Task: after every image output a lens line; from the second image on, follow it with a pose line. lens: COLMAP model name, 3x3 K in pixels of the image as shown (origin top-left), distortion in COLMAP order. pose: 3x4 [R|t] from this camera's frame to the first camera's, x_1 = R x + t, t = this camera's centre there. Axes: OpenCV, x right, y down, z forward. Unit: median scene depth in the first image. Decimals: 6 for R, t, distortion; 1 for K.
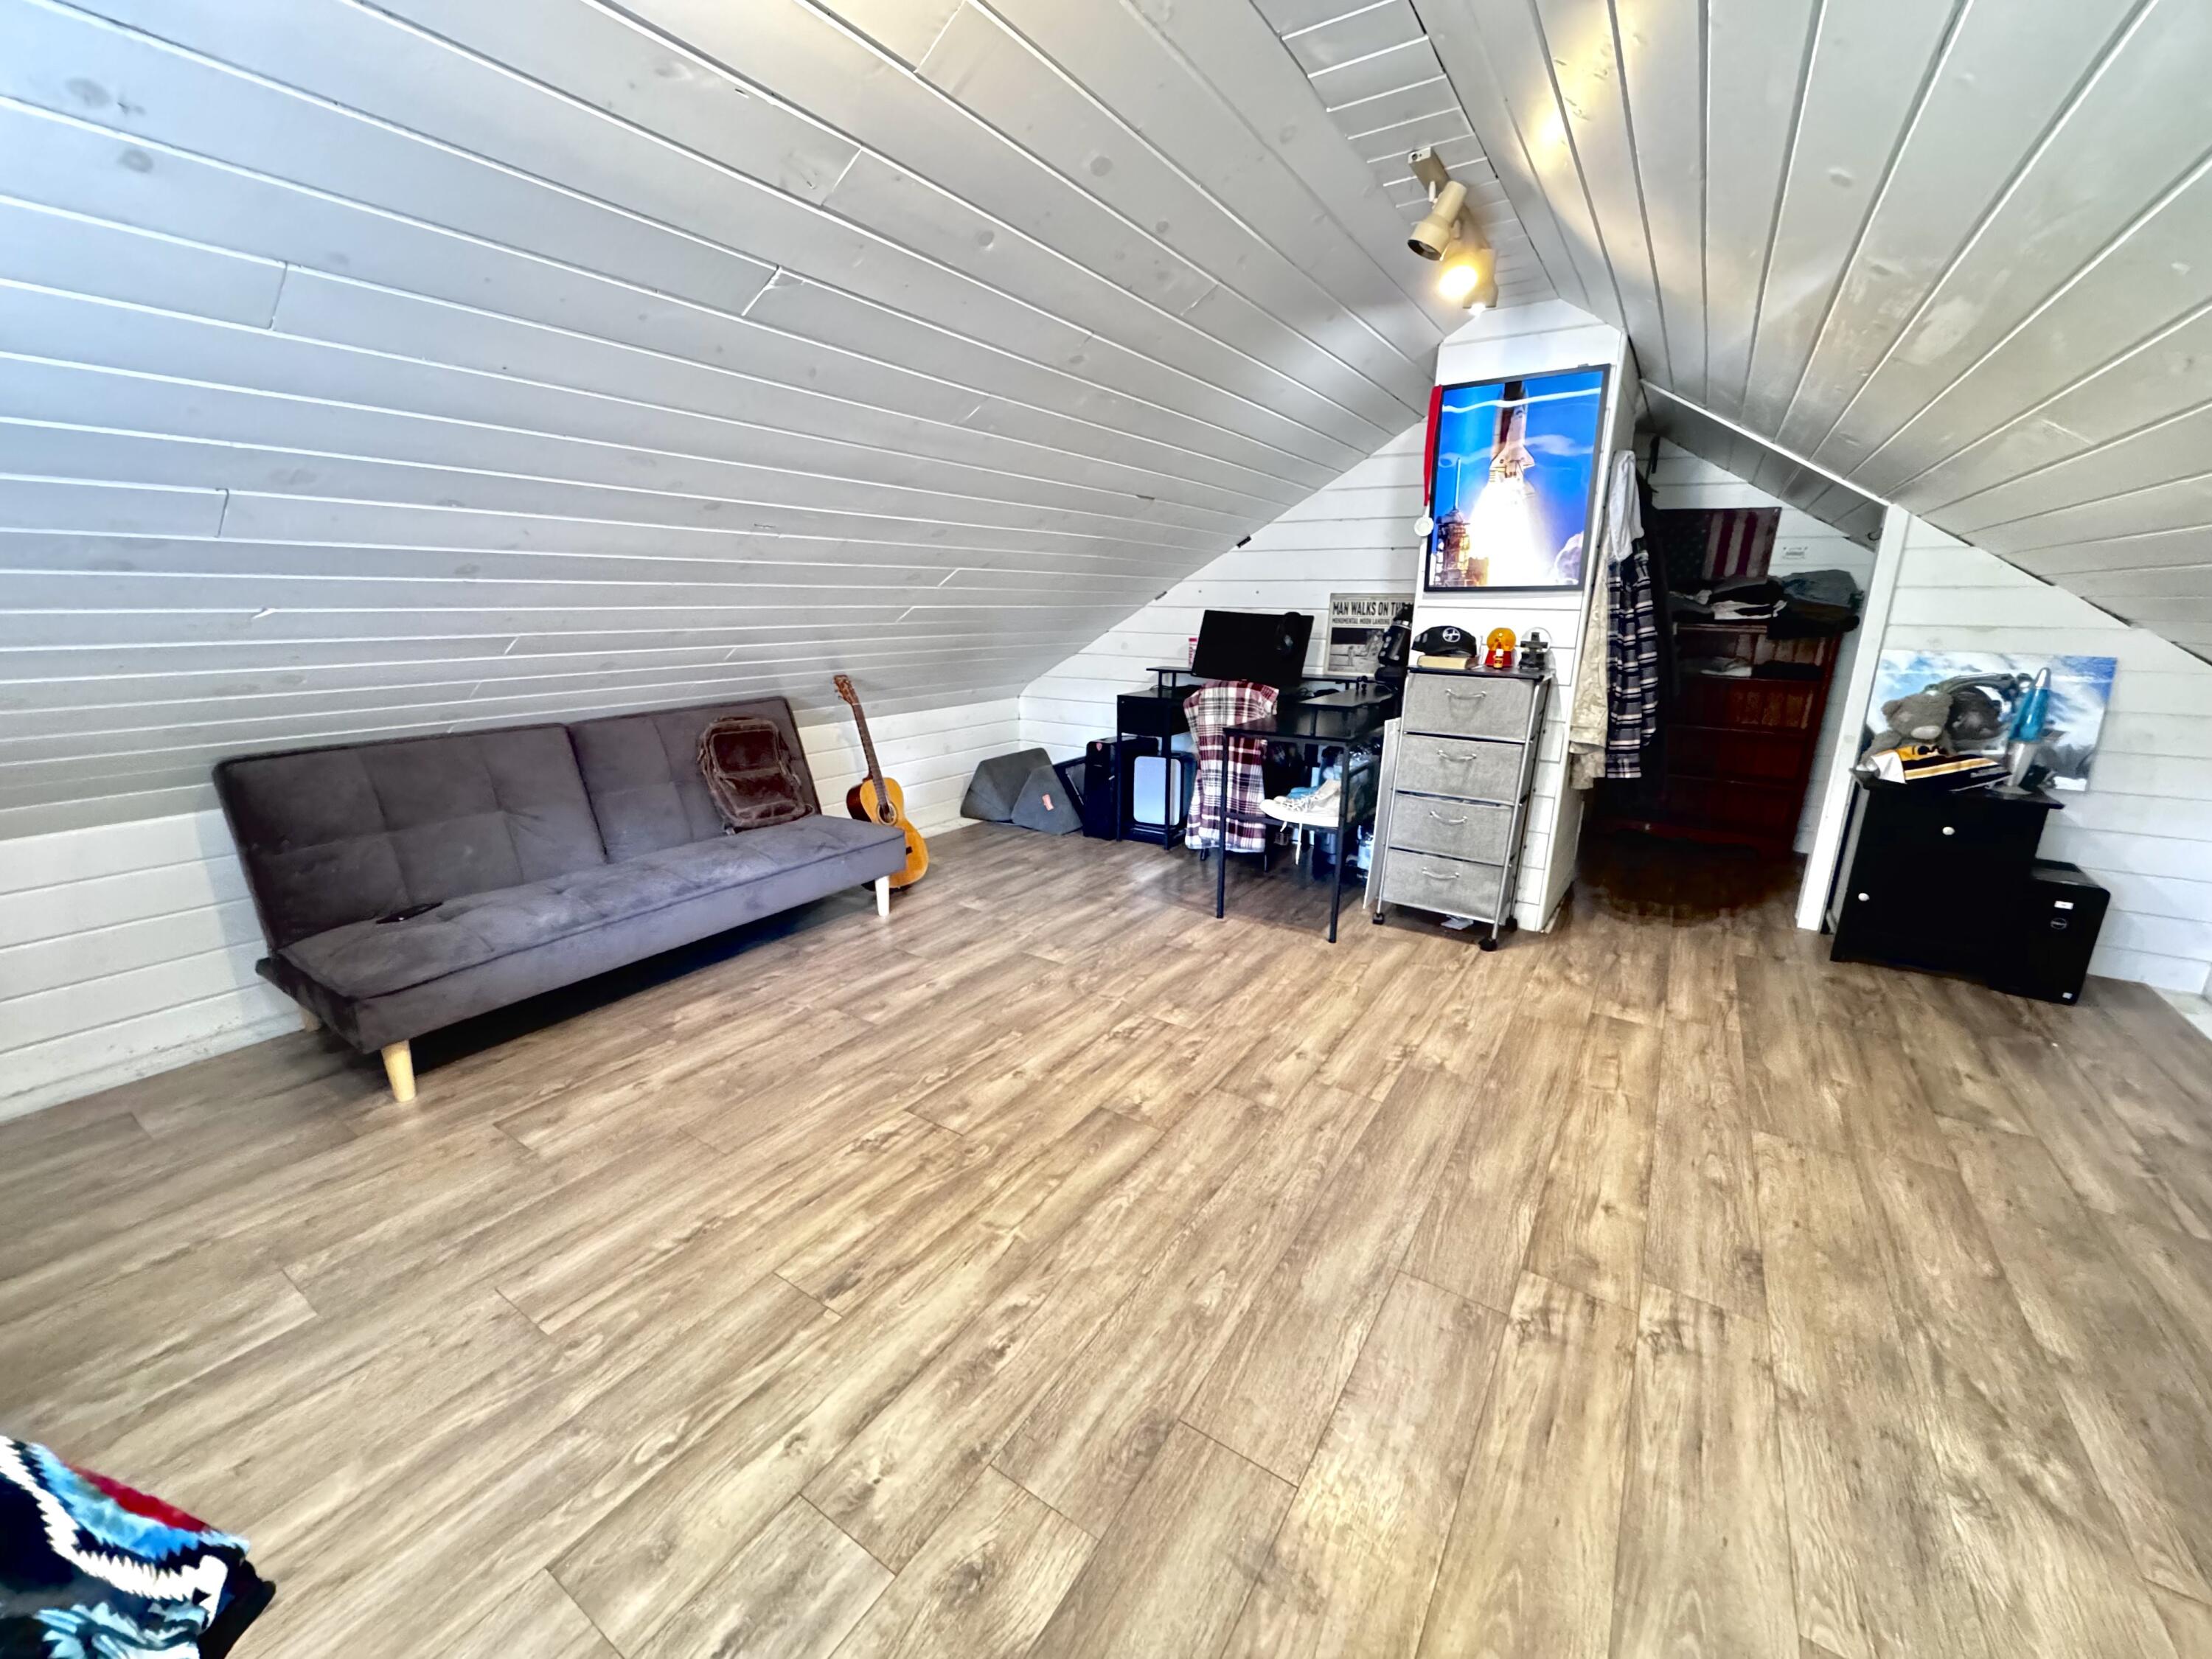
lens RADIAL K [[883.0, 0, 1104.9], [0, 883.0, 826.7], [0, 0, 1]] dist [-0.004413, 0.000567]
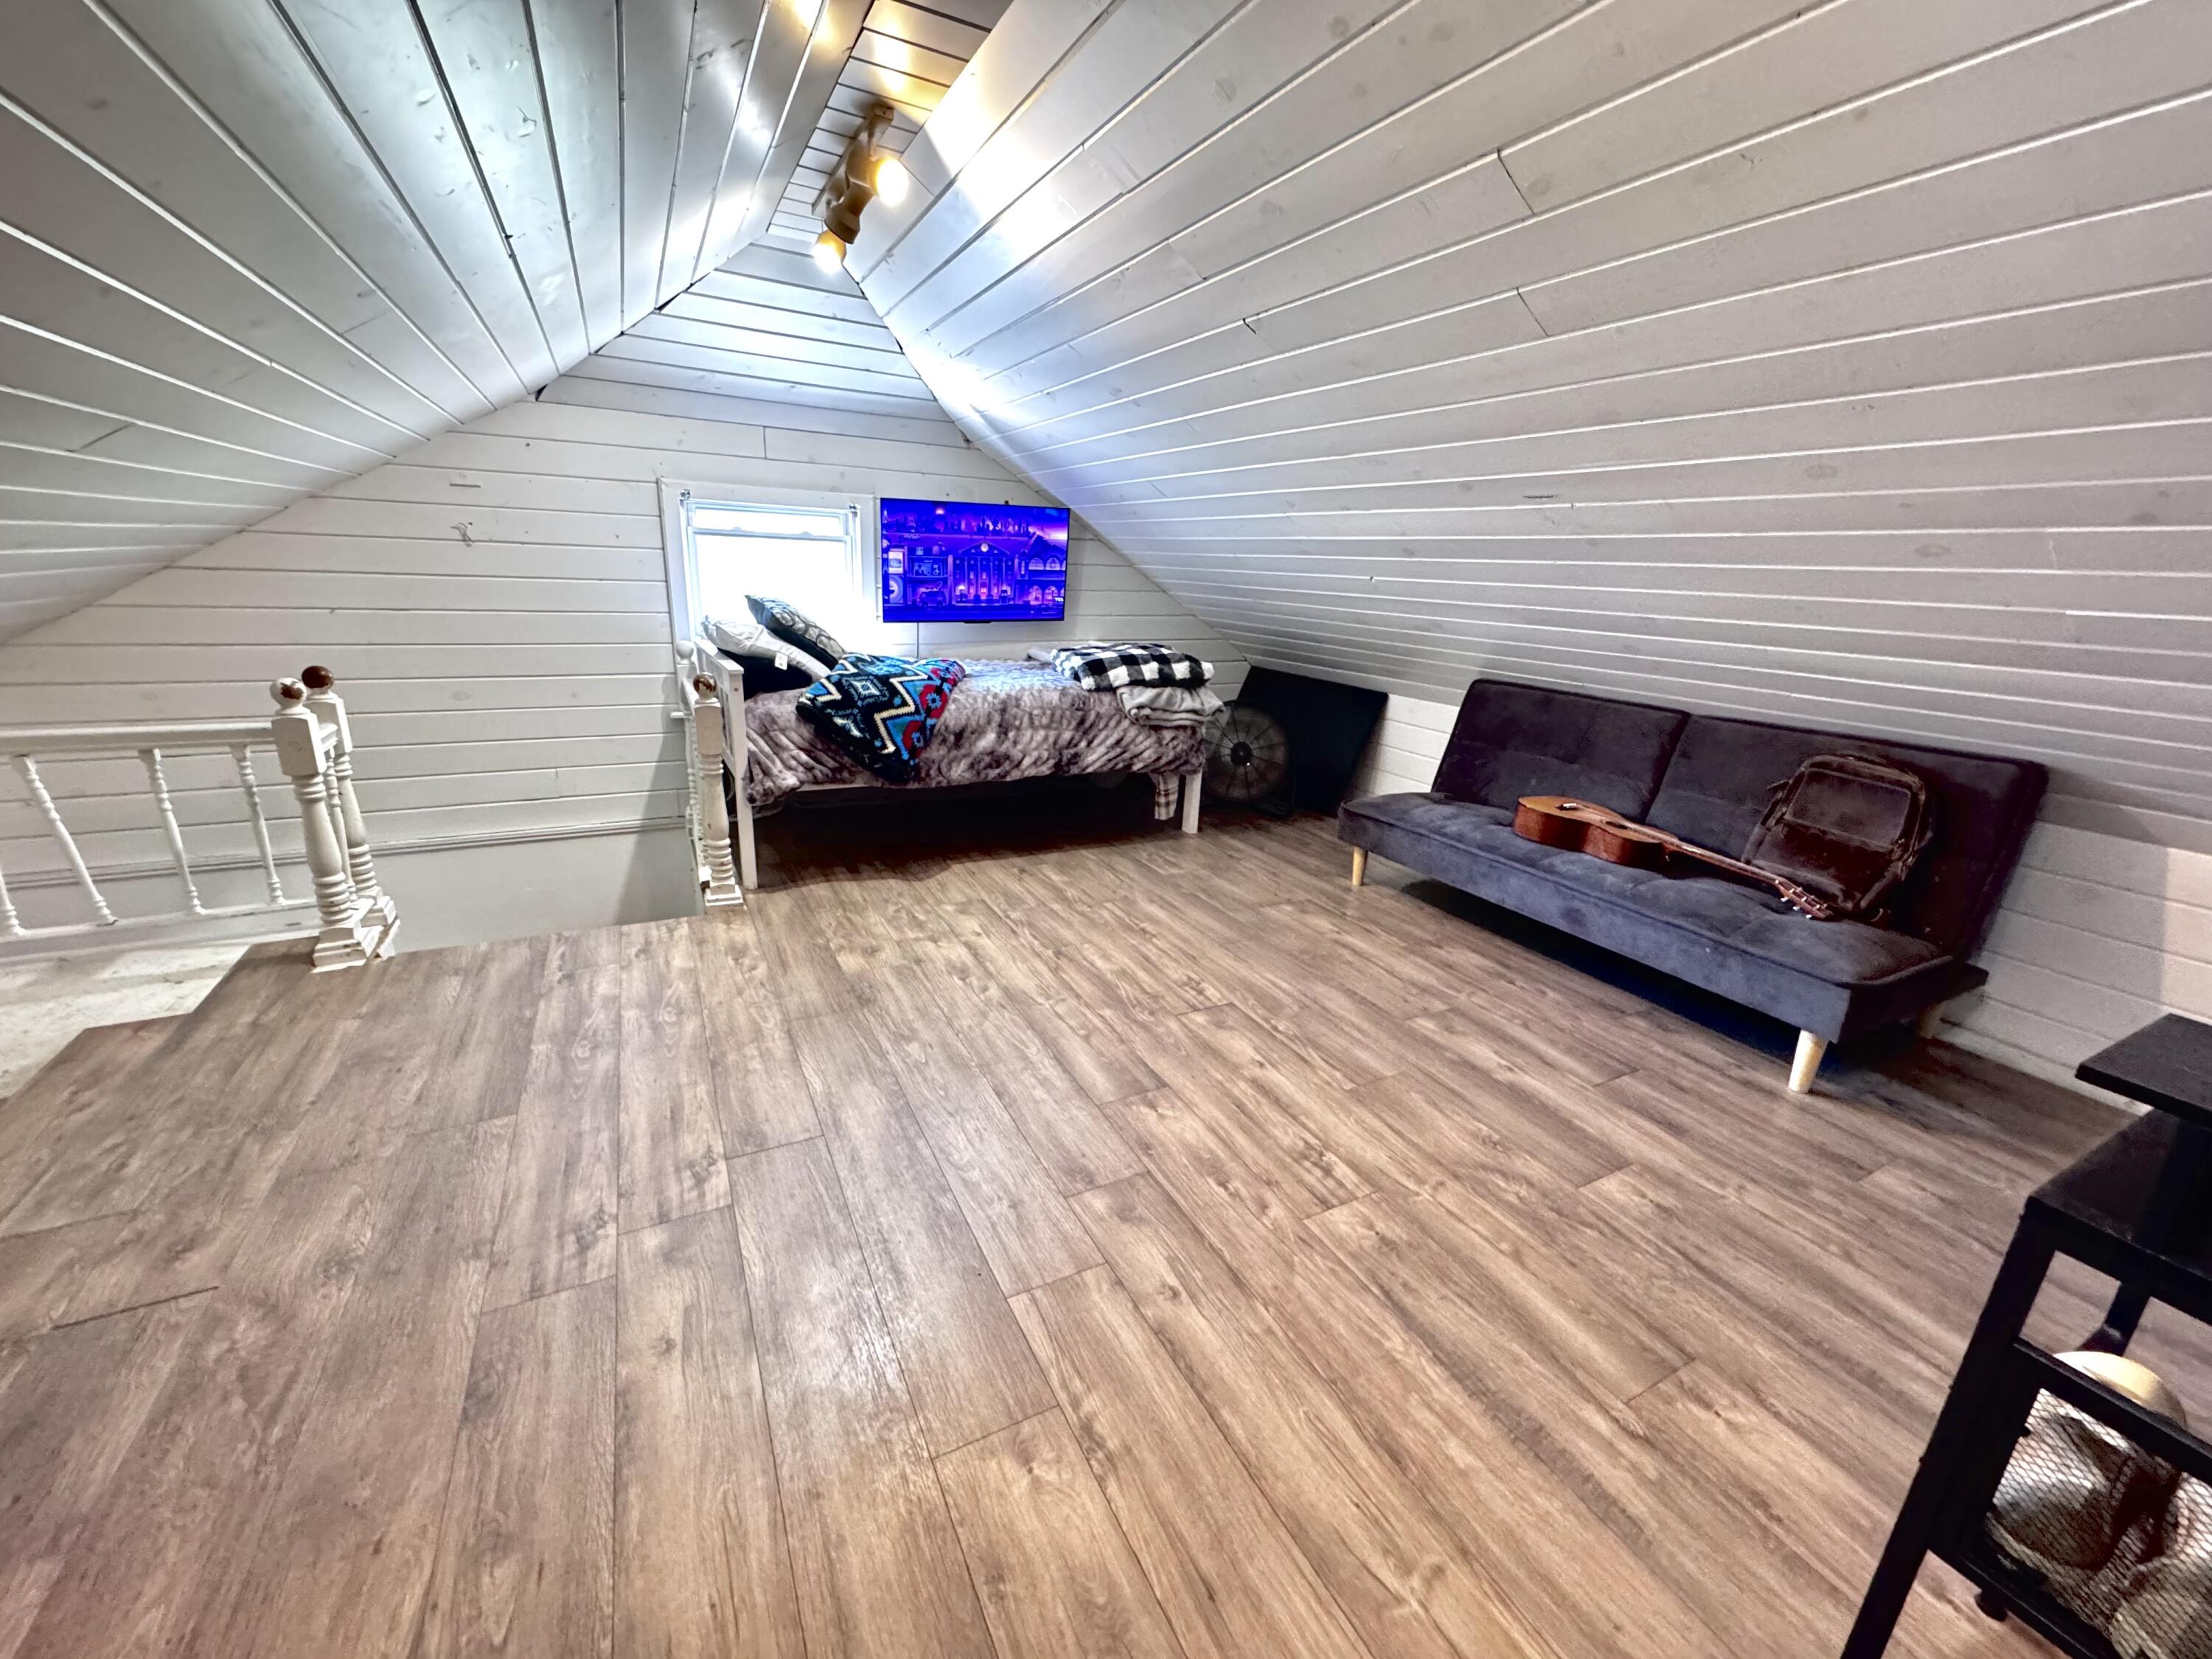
lens RADIAL K [[883.0, 0, 1110.7], [0, 883.0, 831.4], [0, 0, 1]] dist [-0.004413, 0.000567]
pose [[-0.487868, 0.224641, -0.843517, 0.779879], [-0.264782, 0.882709, 0.388221, -0.288774], [0.831790, 0.412749, -0.371164, 1.195054]]
